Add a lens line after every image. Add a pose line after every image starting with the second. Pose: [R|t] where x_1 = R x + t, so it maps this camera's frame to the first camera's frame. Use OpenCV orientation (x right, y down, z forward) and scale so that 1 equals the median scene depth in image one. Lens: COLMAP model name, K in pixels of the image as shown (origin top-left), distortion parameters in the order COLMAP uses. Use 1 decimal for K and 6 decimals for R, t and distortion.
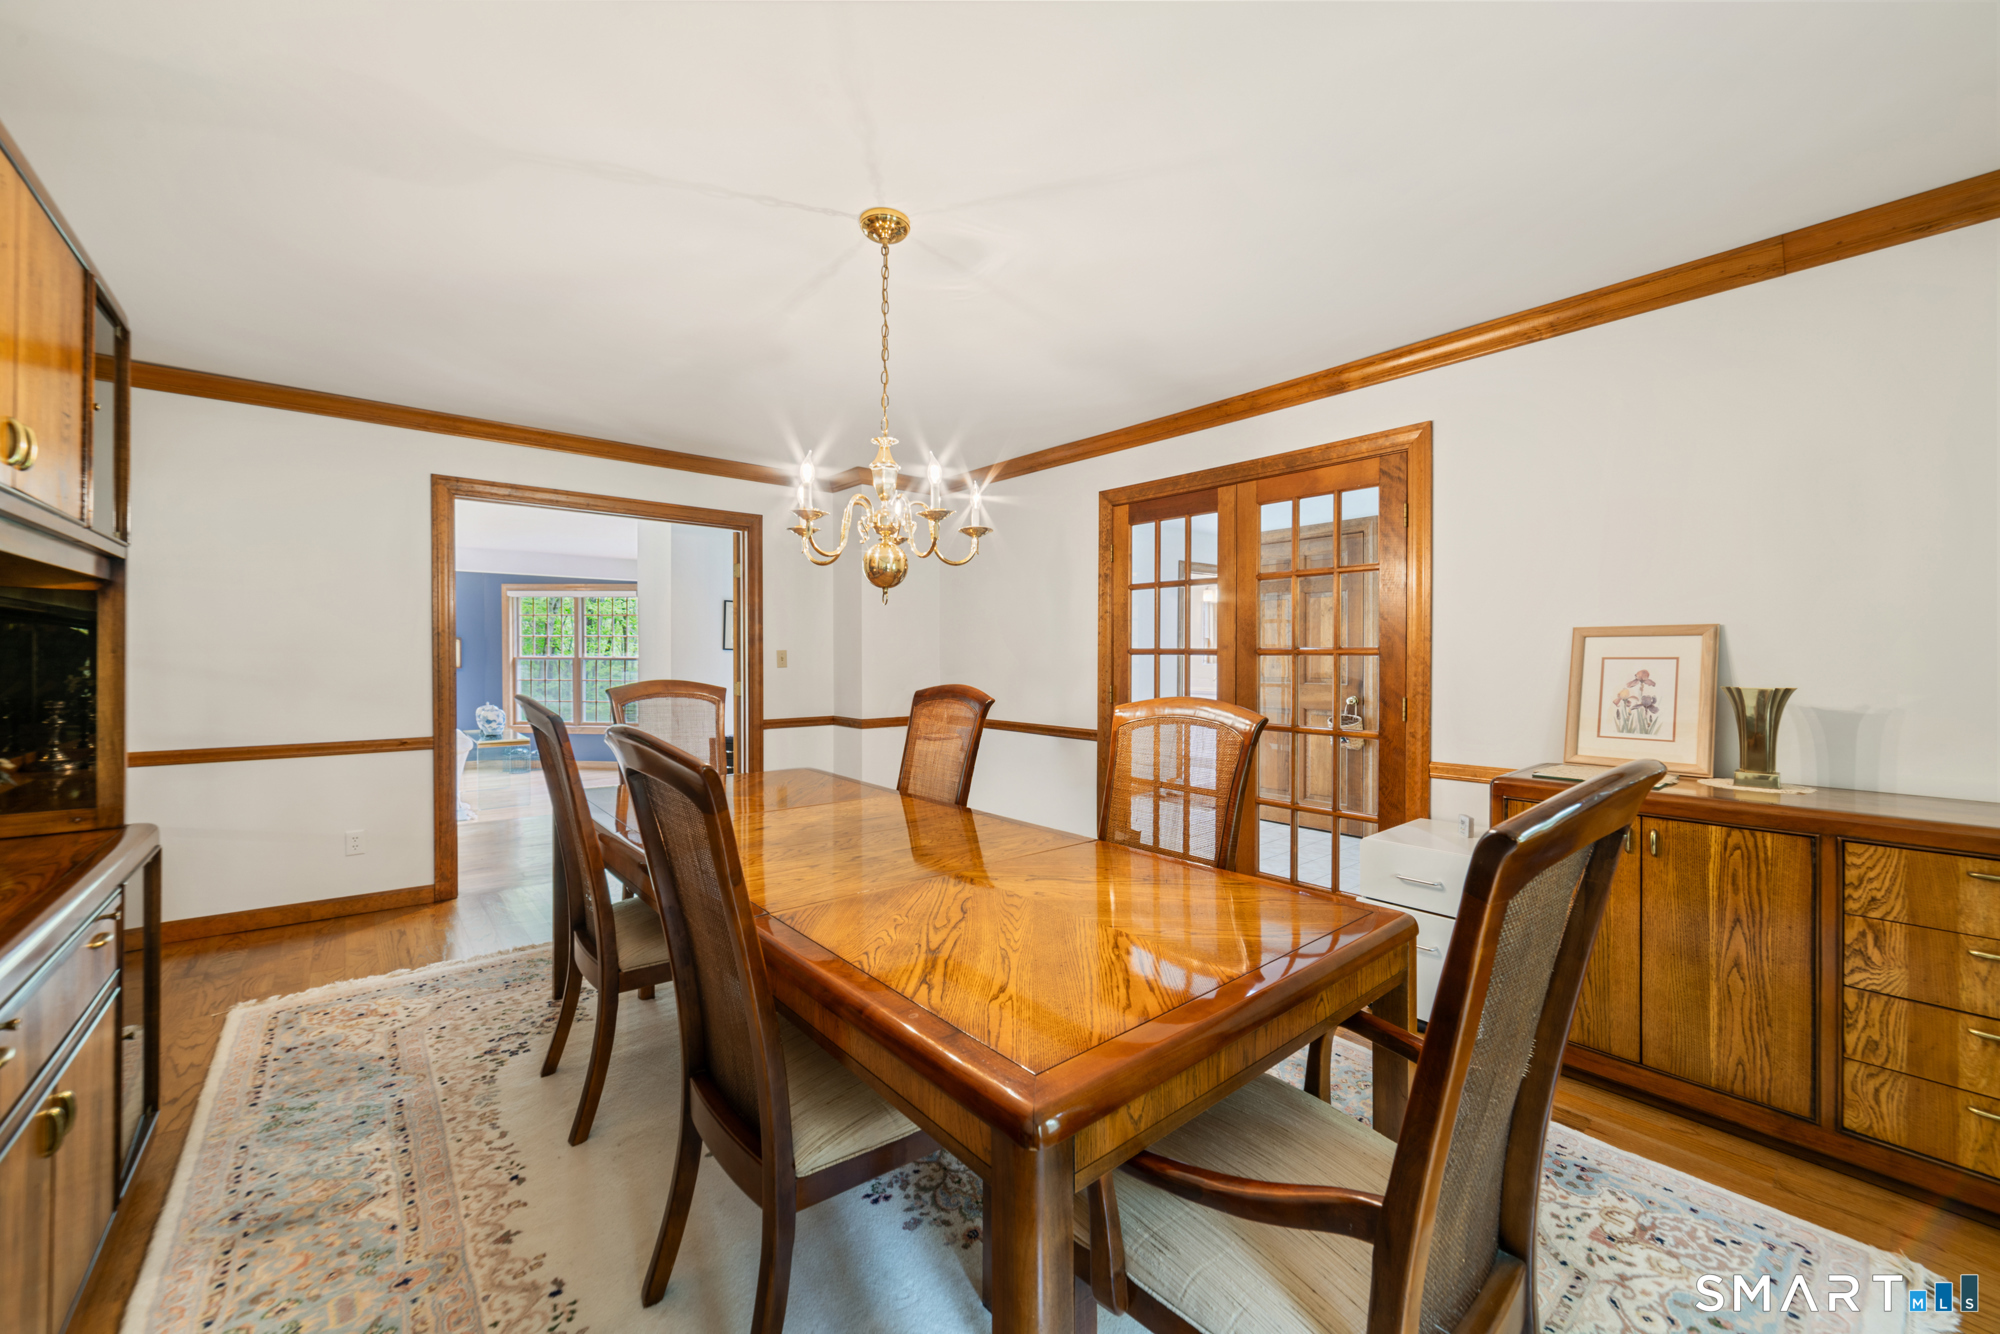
lens RADIAL K [[745.3, 0, 982.2], [0, 745.3, 661.5], [0, 0, 1]] dist [-0.001995, 0.002314]
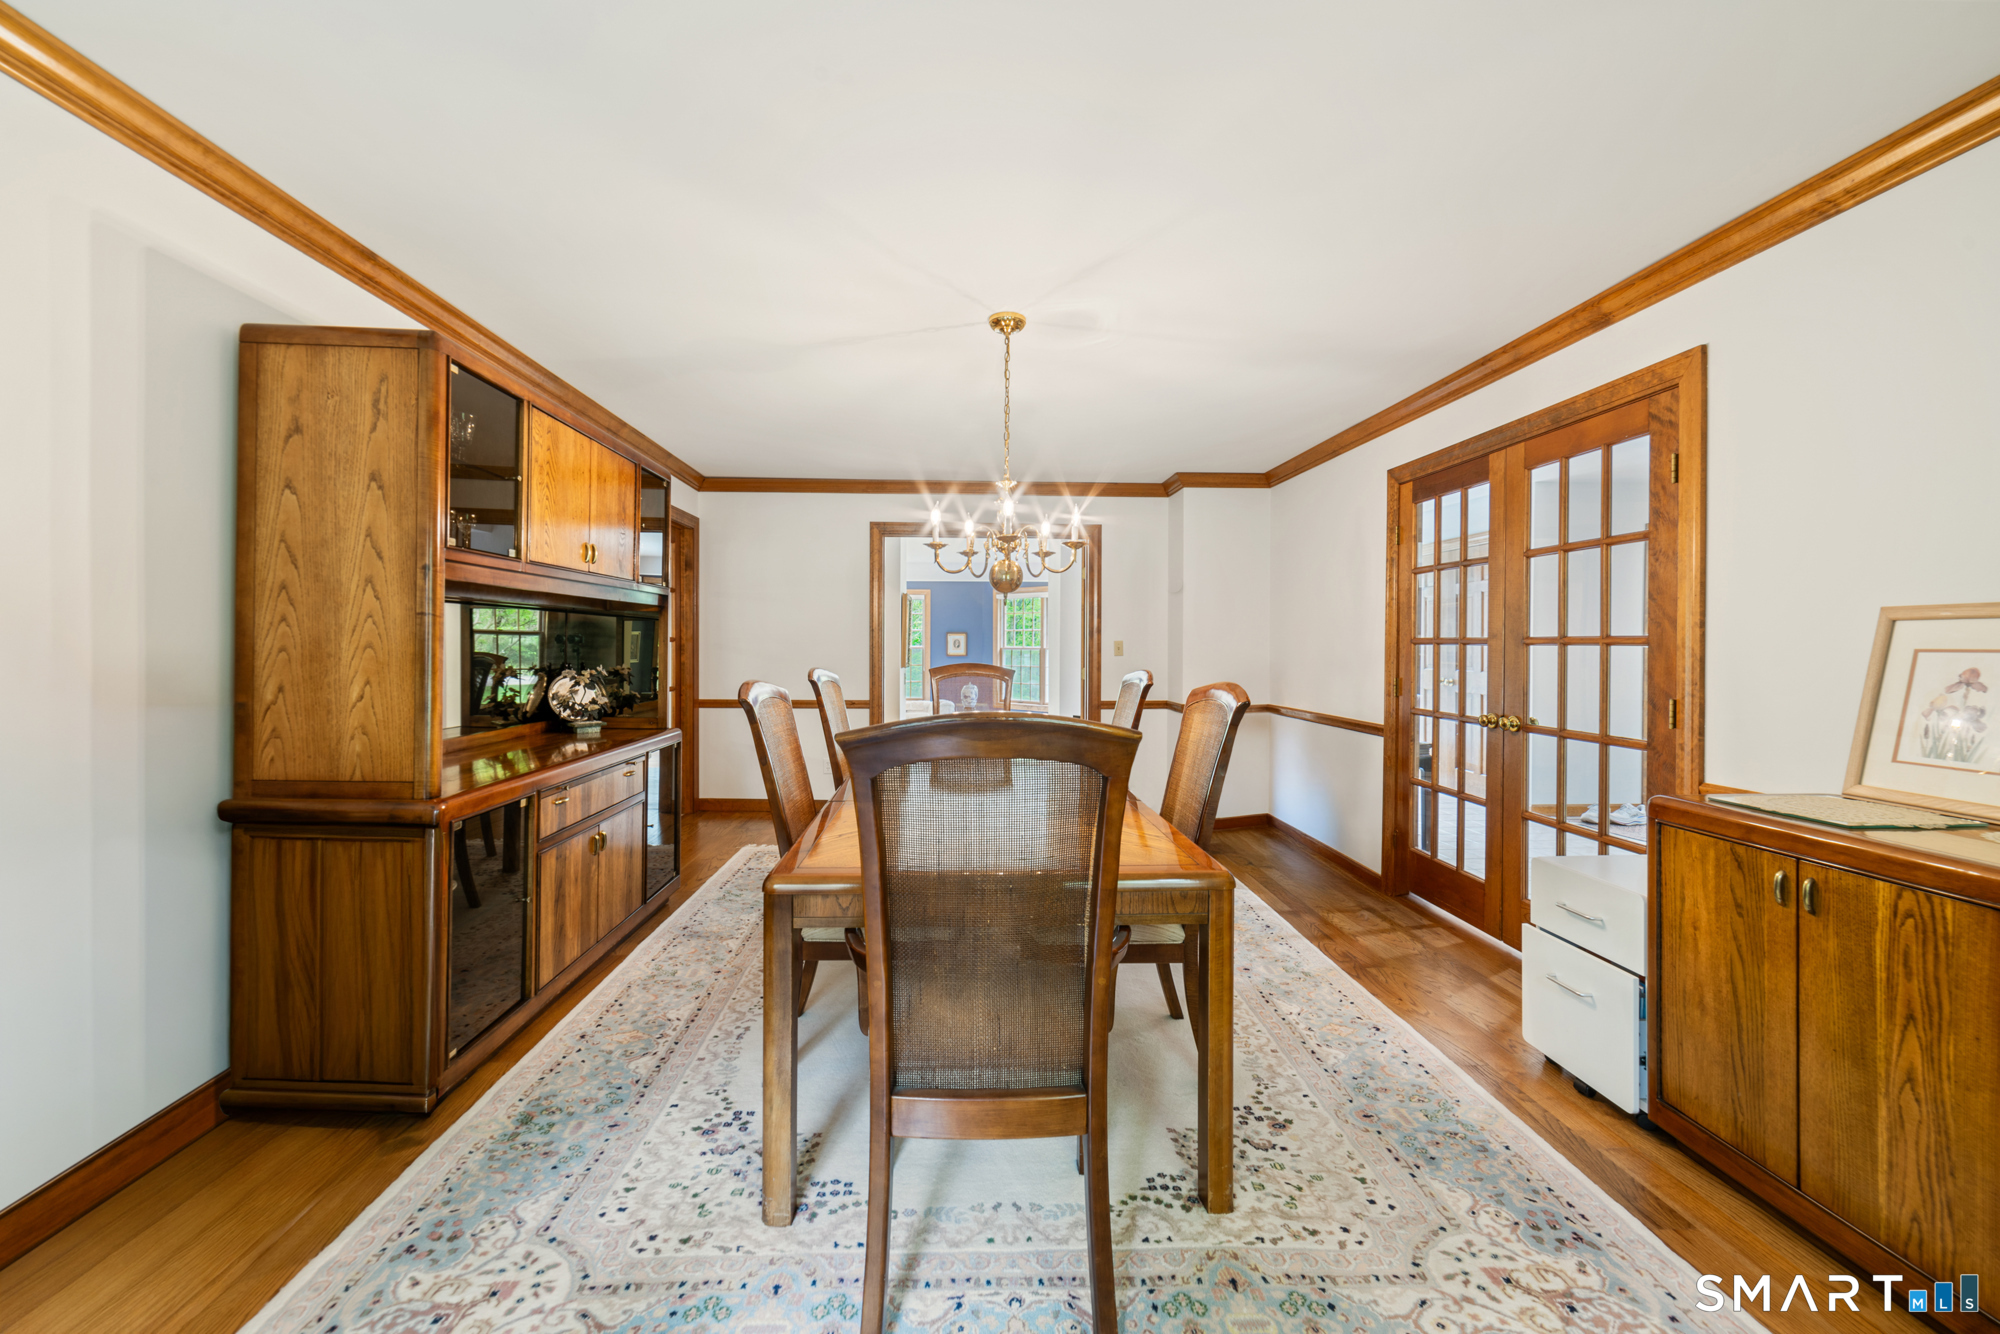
lens RADIAL K [[769.1, 0, 1020.4], [0, 769.1, 649.0], [0, 0, 1]] dist [-0.000153, 0.002091]
pose [[0.807236, 0.005449, -0.590204, 0.653641], [-0.007660, 0.999970, -0.001245, 0.001670], [0.590180, 0.005526, 0.807253, -0.088056]]
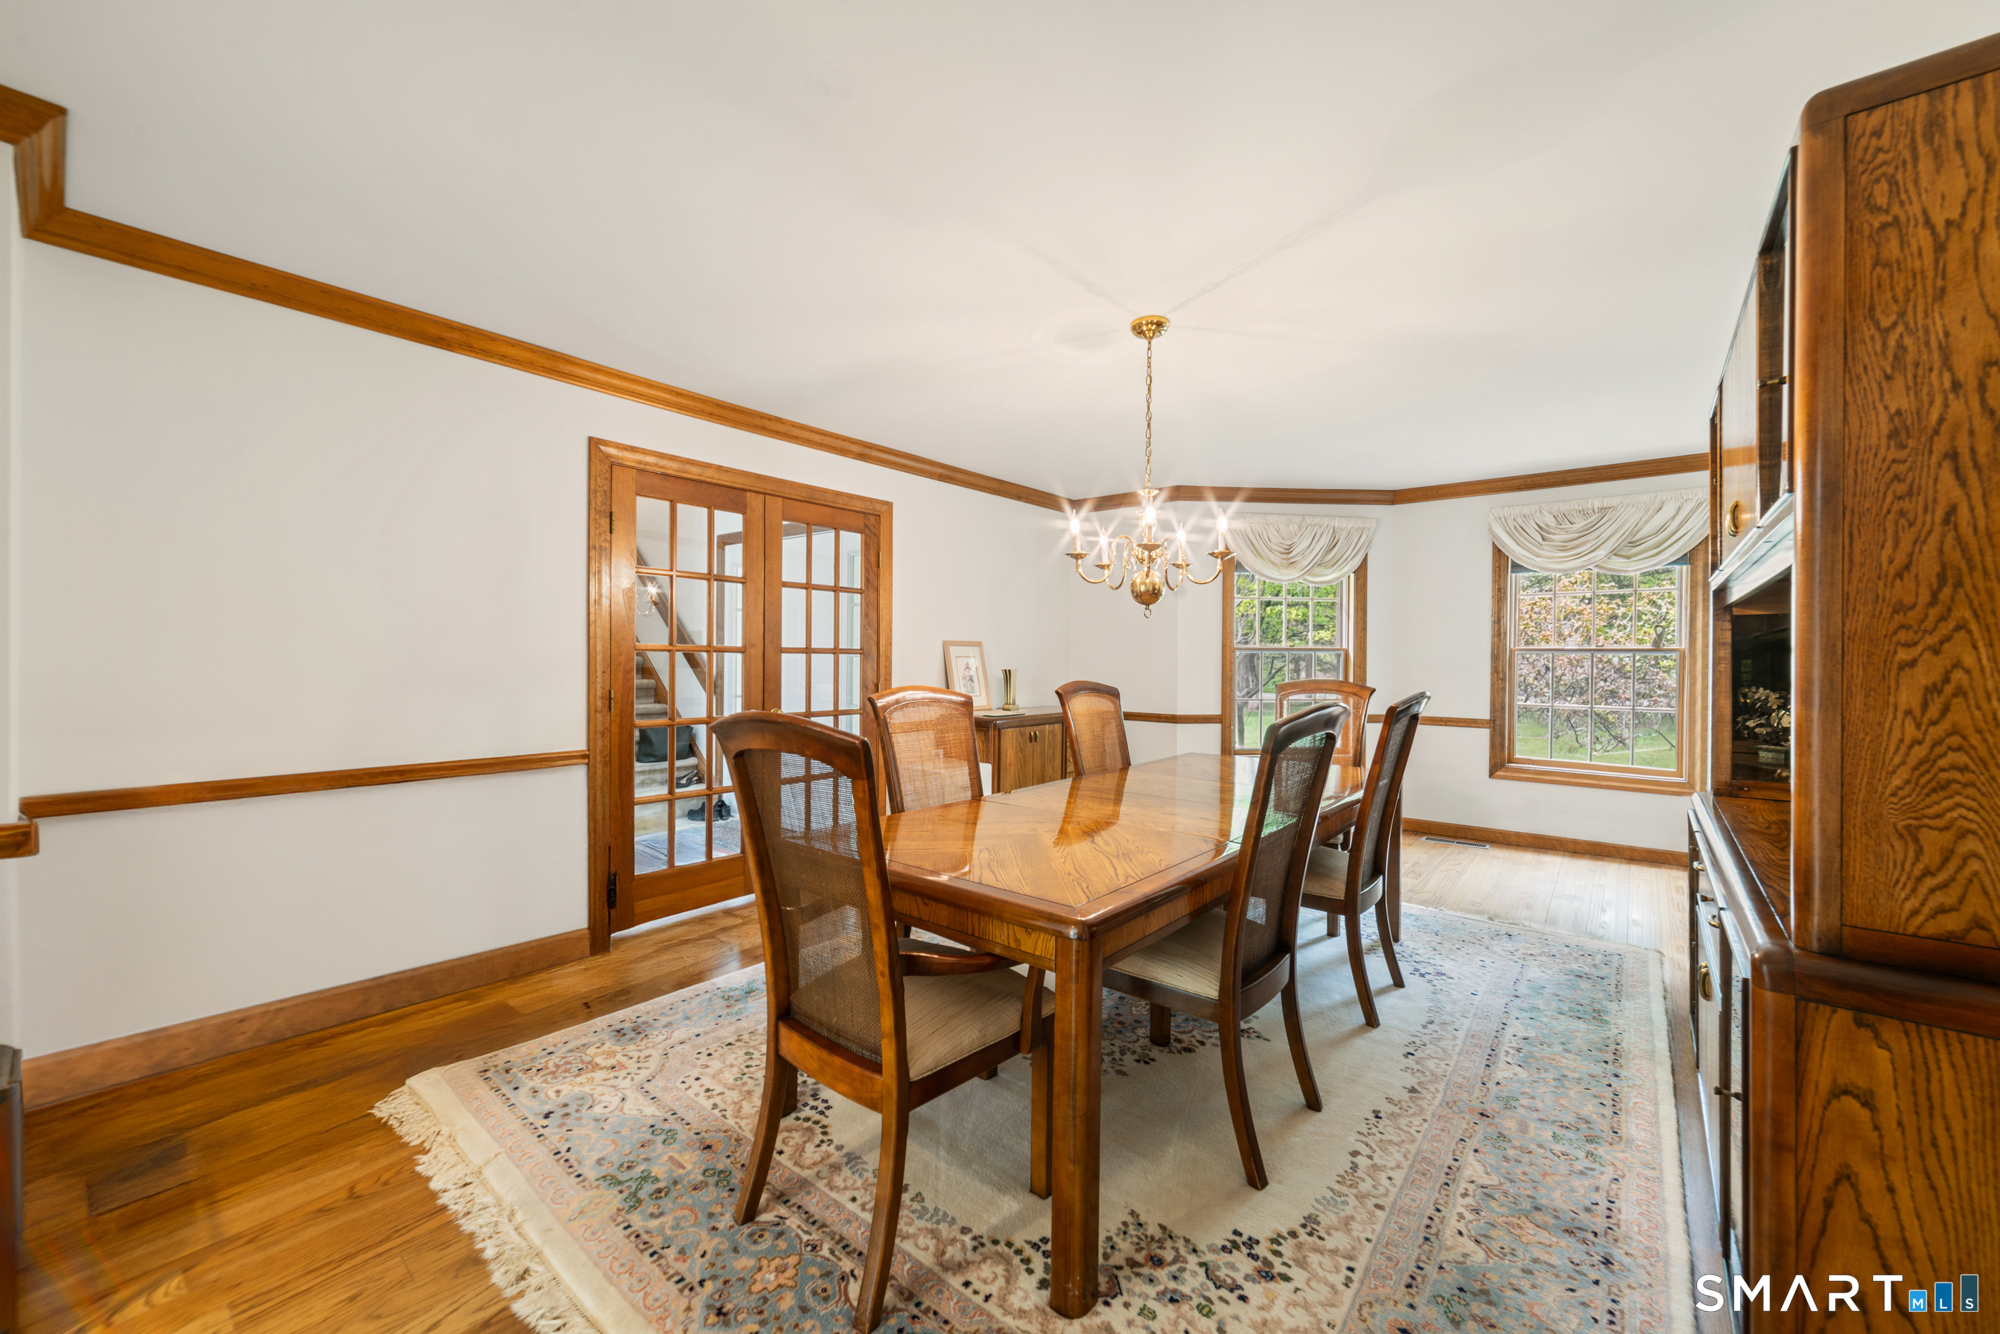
lens RADIAL K [[769.1, 0, 1020.4], [0, 769.1, 649.0], [0, 0, 1]] dist [-0.000153, 0.002091]
pose [[-0.191834, 0.012009, 0.981354, -1.305857], [0.008877, 0.999905, -0.010501, -0.001807], [-0.981387, 0.006697, -0.191922, 1.366332]]
